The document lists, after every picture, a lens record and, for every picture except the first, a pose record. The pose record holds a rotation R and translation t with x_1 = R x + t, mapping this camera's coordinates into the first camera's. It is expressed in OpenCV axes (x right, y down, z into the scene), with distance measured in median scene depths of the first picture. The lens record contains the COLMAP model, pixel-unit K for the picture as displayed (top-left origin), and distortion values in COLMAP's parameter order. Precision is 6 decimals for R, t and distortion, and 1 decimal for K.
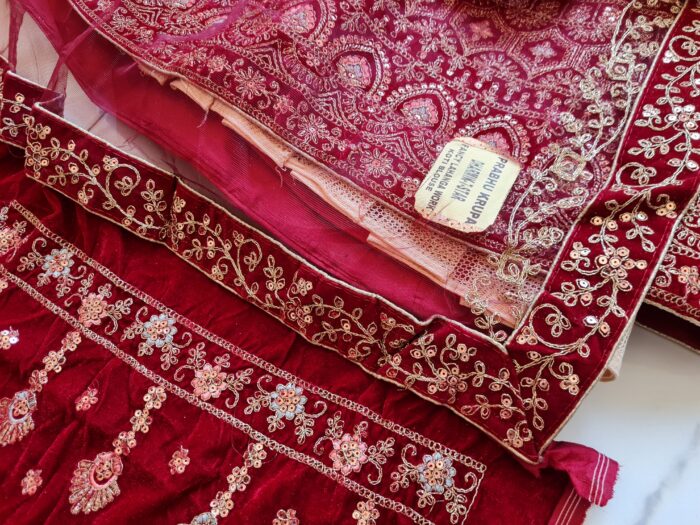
lens RADIAL K [[544.0, 0, 359.5], [0, 544.0, 261.9], [0, 0, 1]] dist [0.007145, -0.006008]
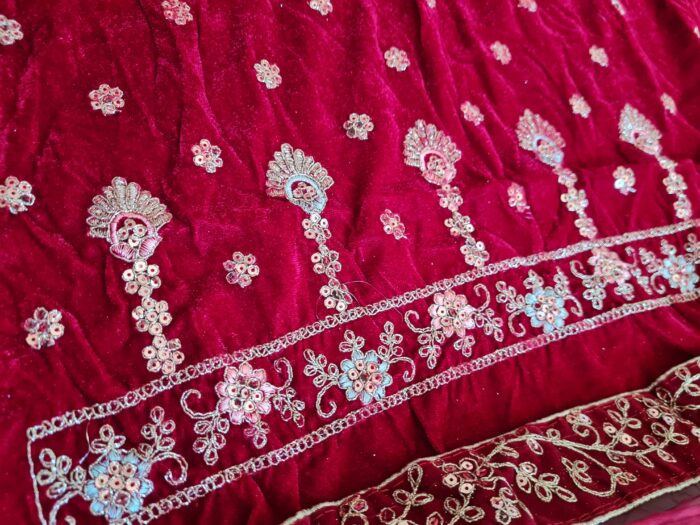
lens RADIAL K [[554.2, 0, 356.6], [0, 554.2, 264.5], [0, 0, 1]] dist [-0.002025, -0.007595]
pose [[-0.629215, 0.665849, -0.400915, 0.055849], [-0.774577, -0.494612, 0.394196, 0.062663], [0.064178, 0.558573, 0.826969, 0.357099]]
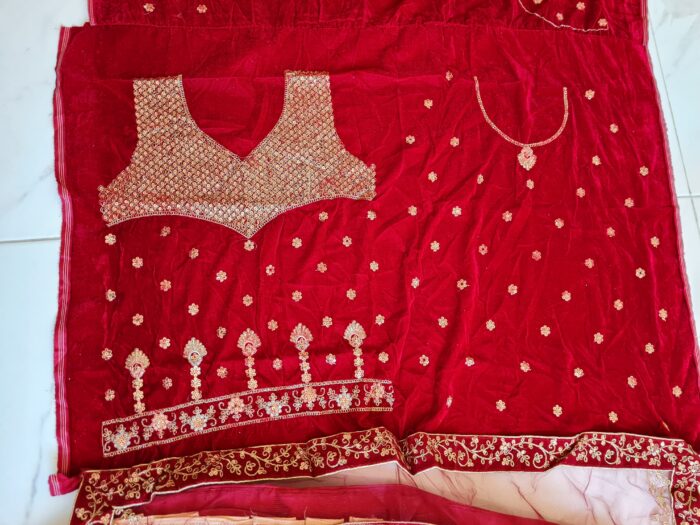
lens RADIAL K [[530.1, 0, 353.5], [0, 530.1, 265.1], [0, 0, 1]] dist [0.044652, -0.047237]
pose [[-0.792127, 0.594507, -0.138191, -0.699549], [-0.579998, -0.662665, 0.473791, -0.694748], [0.190097, 0.455453, 0.869727, -1.019598]]
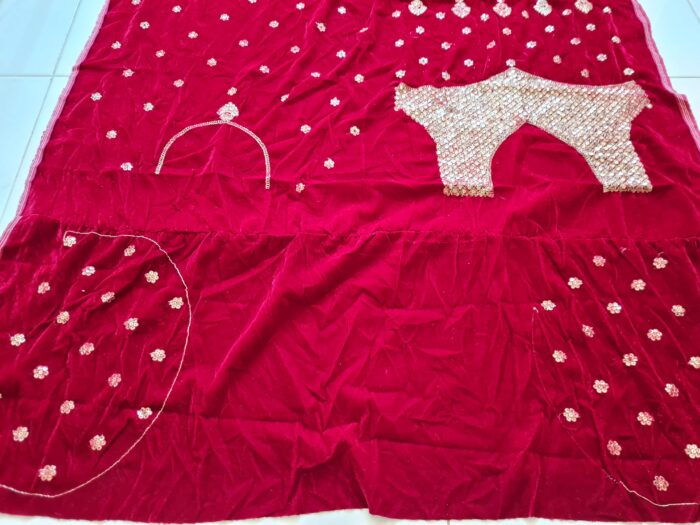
lens RADIAL K [[530.1, 0, 353.5], [0, 530.1, 265.1], [0, 0, 1]] dist [0.044652, -0.047237]
pose [[0.829252, -0.419294, 0.369506, -2.711850], [0.461892, 0.886403, -0.030747, 1.303583], [-0.314639, 0.196168, 0.928720, -1.125703]]
